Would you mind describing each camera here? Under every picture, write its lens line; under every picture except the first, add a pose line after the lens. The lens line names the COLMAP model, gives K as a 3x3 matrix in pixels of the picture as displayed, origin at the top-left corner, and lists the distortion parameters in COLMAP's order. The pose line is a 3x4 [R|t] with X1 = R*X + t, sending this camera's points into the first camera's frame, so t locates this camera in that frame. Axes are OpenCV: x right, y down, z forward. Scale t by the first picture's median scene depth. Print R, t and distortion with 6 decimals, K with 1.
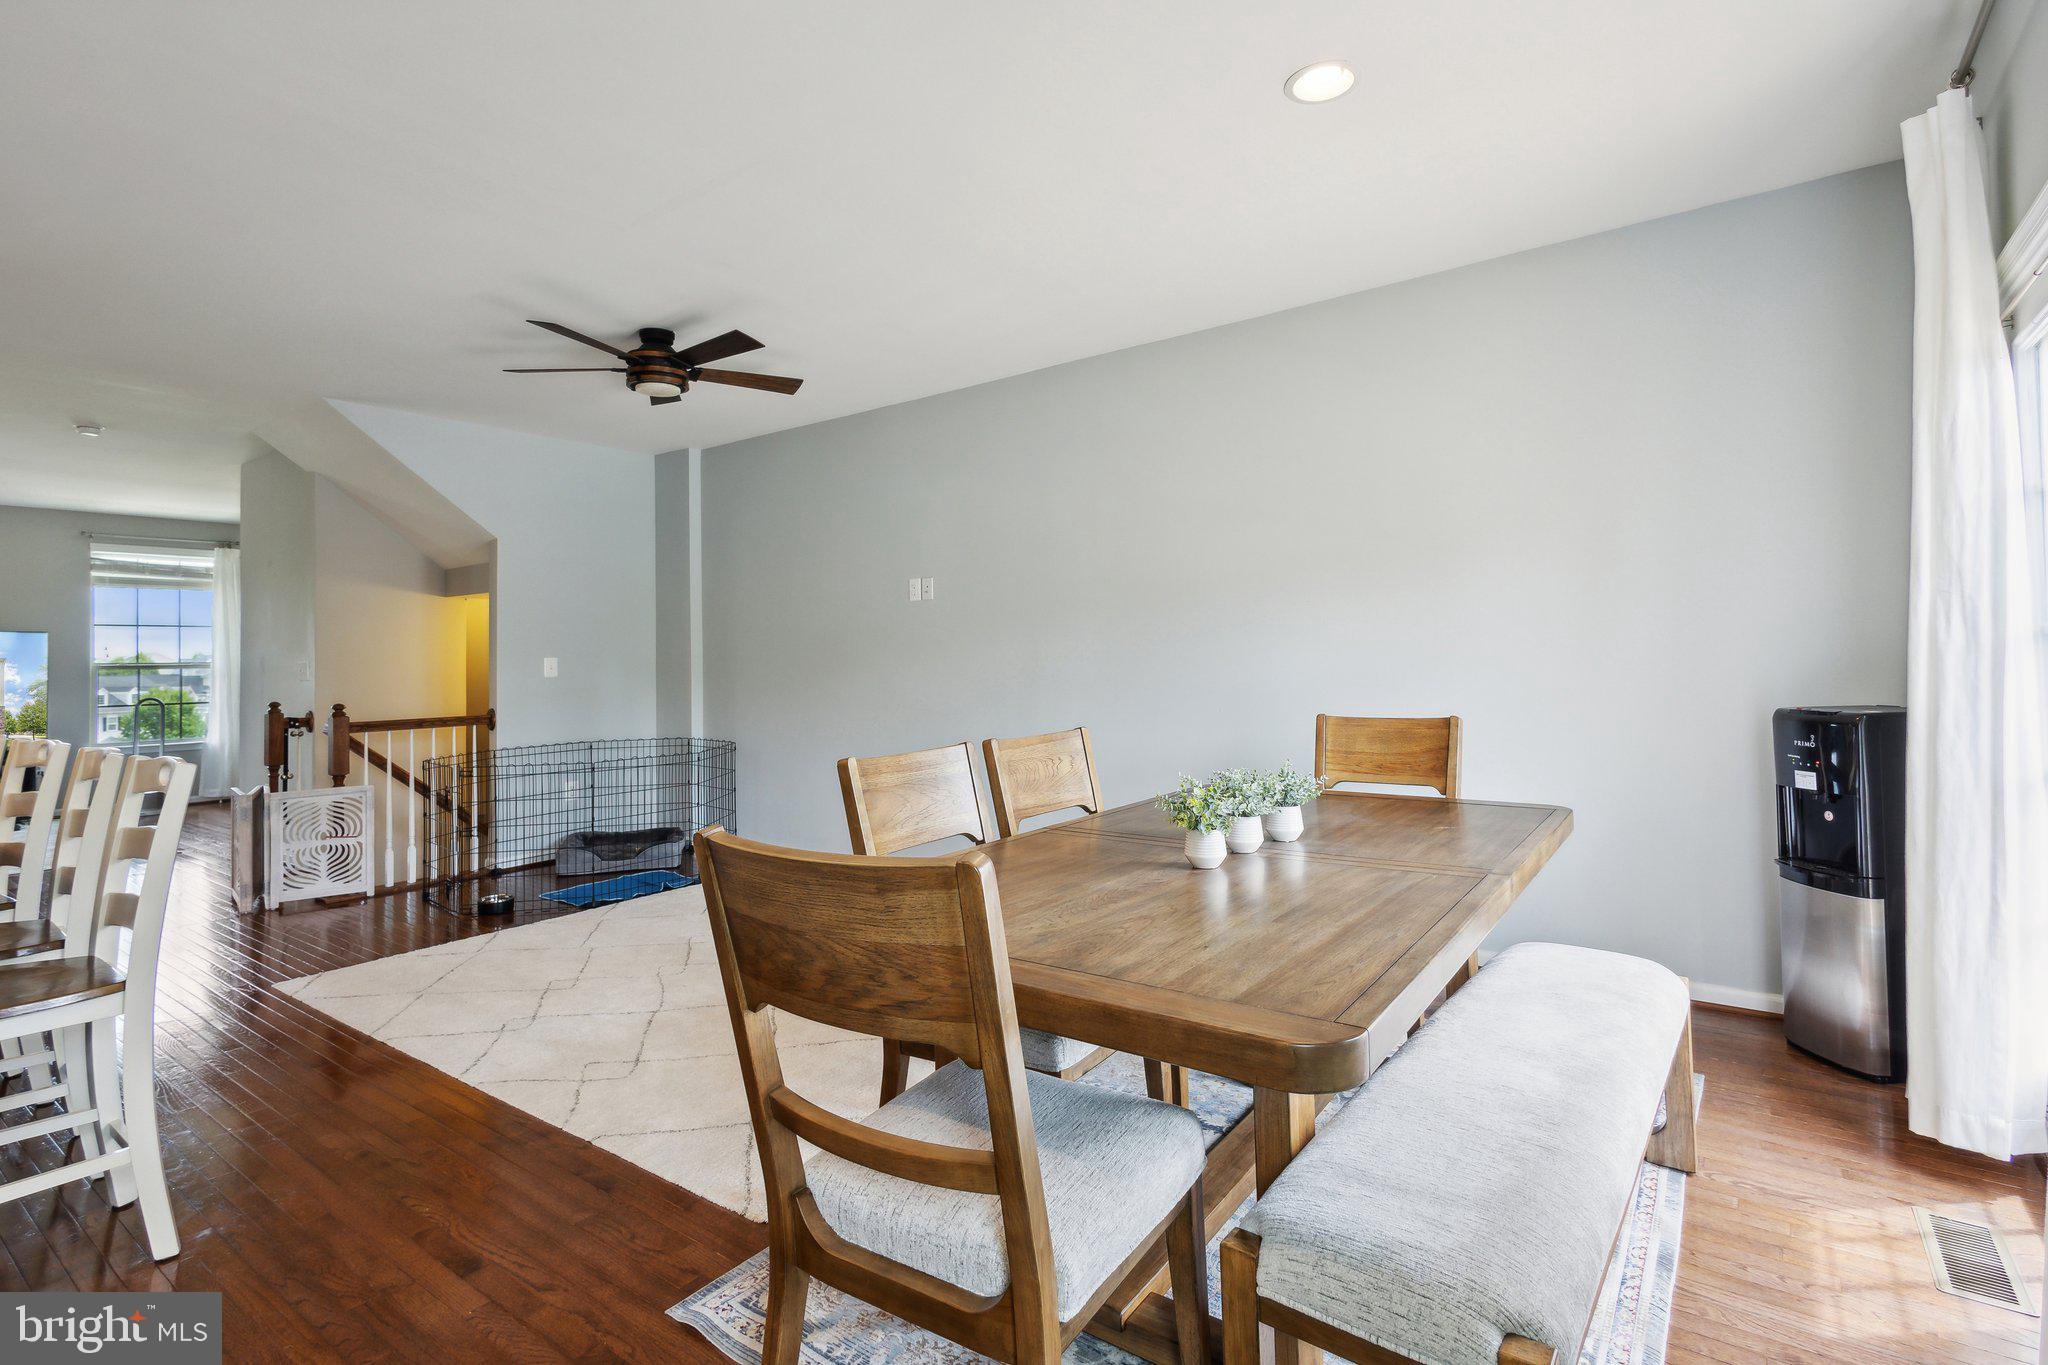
lens RADIAL K [[953.6, 0, 1033.5], [0, 953.6, 636.7], [0, 0, 1]] dist [0.004127, -0.000411]
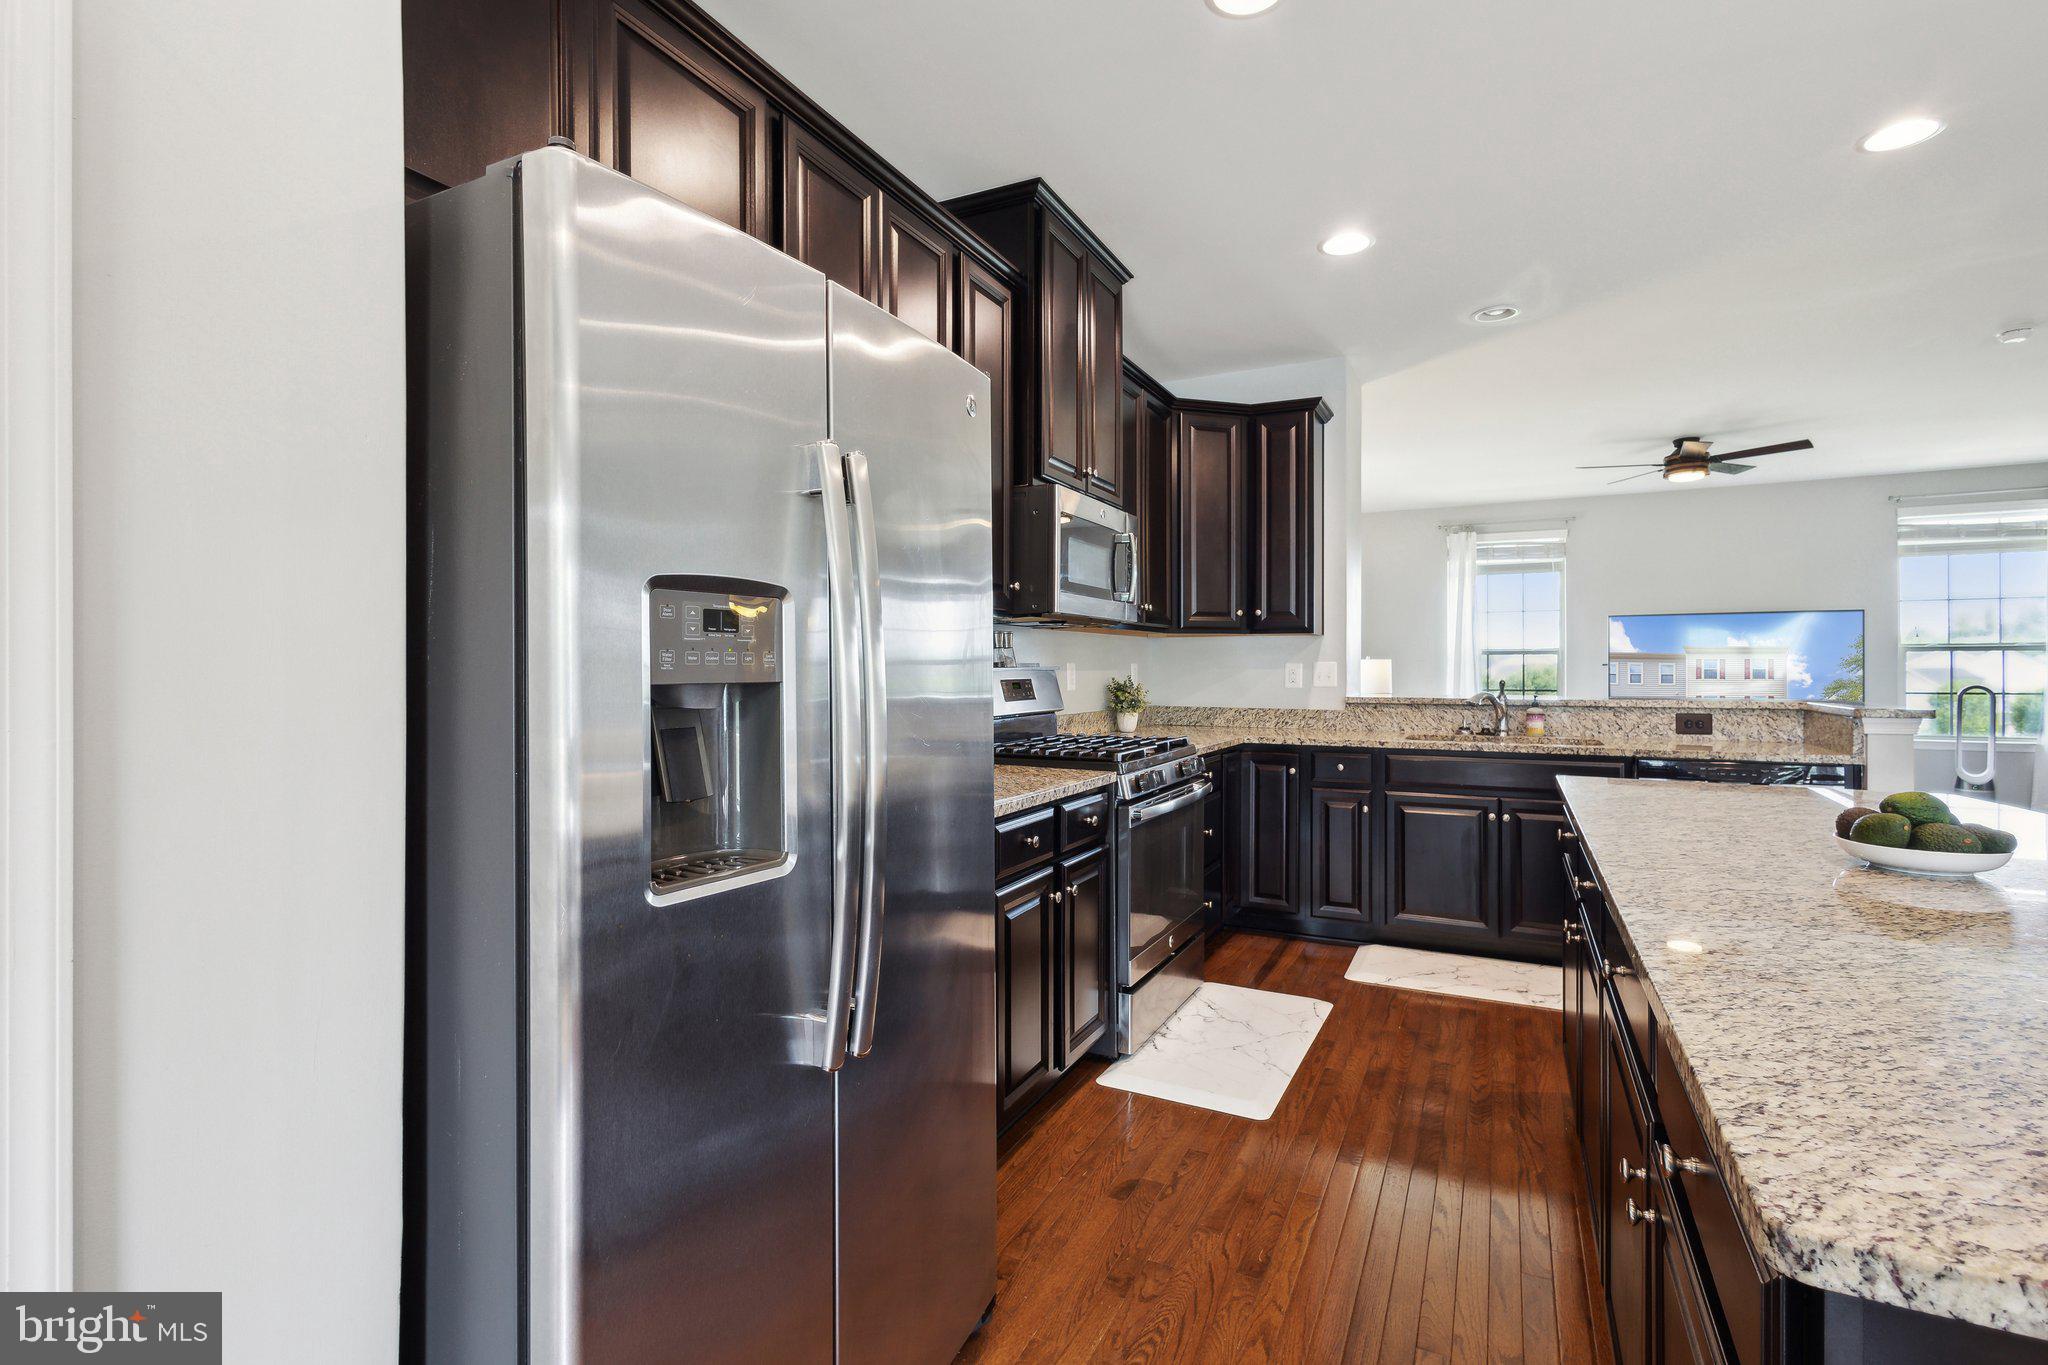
lens RADIAL K [[950.6, 0, 1024.0], [0, 950.6, 682.5], [0, 0, 1]] dist [0.008147, 0.000069]
pose [[0.155600, 0.036466, -0.987147, -0.340584], [0.025474, 0.998838, 0.040913, 0.009729], [0.987492, -0.031513, 0.154490, 0.084283]]
